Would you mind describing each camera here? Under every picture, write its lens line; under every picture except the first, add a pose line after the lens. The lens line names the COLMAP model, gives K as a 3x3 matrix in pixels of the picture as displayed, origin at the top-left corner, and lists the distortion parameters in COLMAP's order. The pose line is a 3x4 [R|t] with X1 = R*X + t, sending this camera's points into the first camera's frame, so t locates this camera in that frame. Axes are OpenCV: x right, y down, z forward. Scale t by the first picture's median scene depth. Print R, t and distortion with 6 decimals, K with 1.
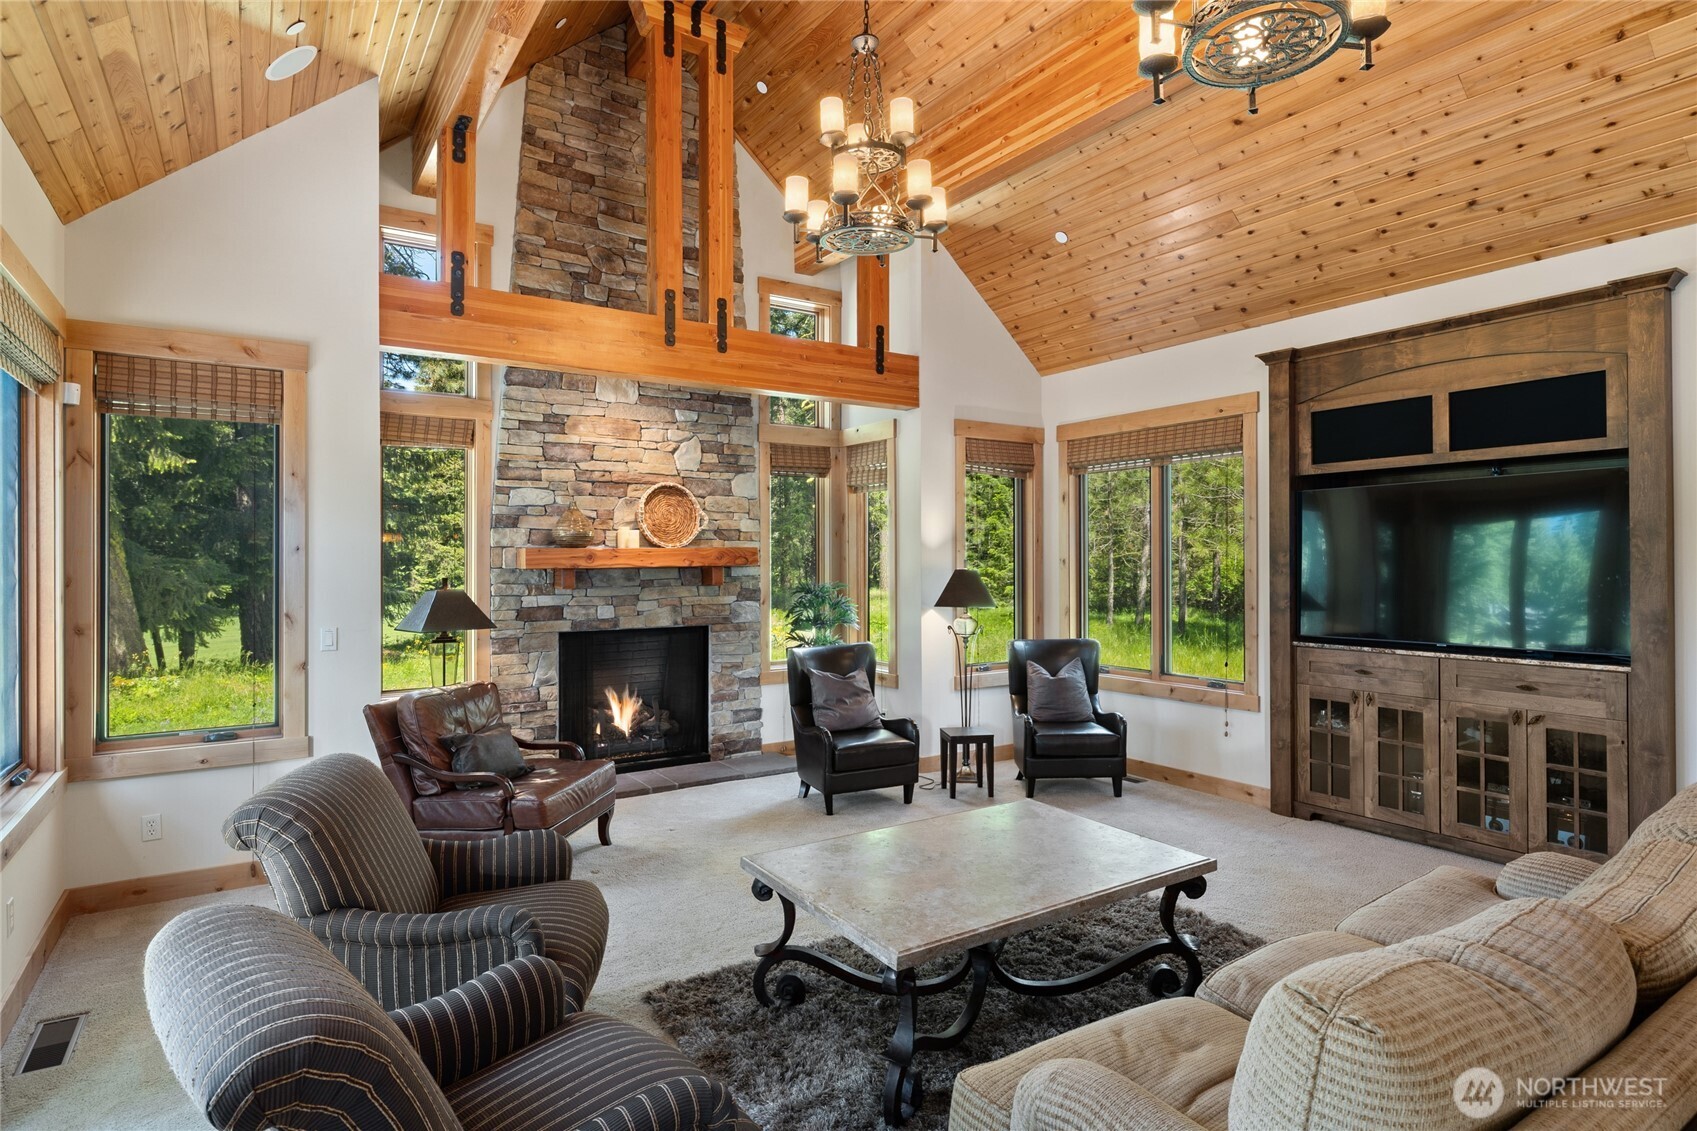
lens RADIAL K [[910.0, 0, 848.5], [0, 910.0, 565.5], [0, 0, 1]] dist [-0.004499, 0.000022]
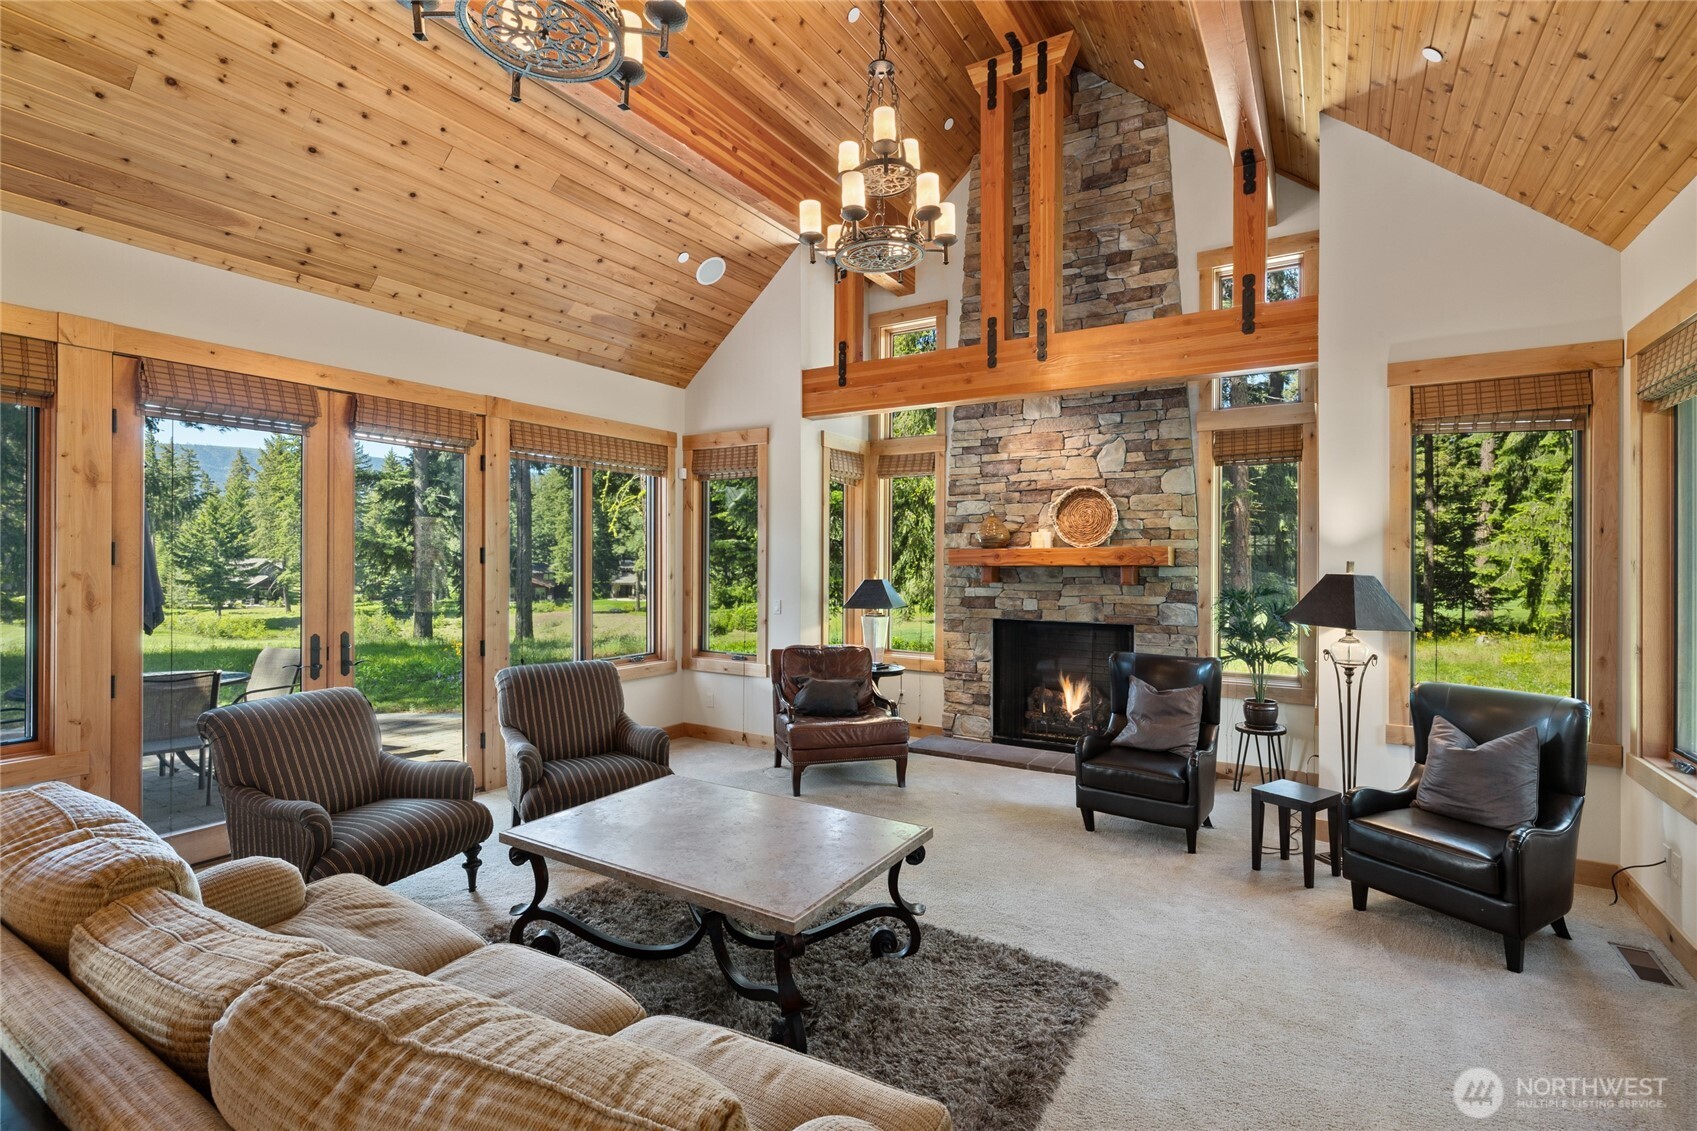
lens RADIAL K [[802.6, 0, 848.5], [0, 802.6, 565.5], [0, 0, 1]] dist [0.001541, -0.000188]
pose [[0.408156, 0.012518, -0.912826, 0.568923], [-0.010344, 0.999905, 0.009087, -0.004599], [0.912853, 0.005734, 0.408247, 0.389142]]
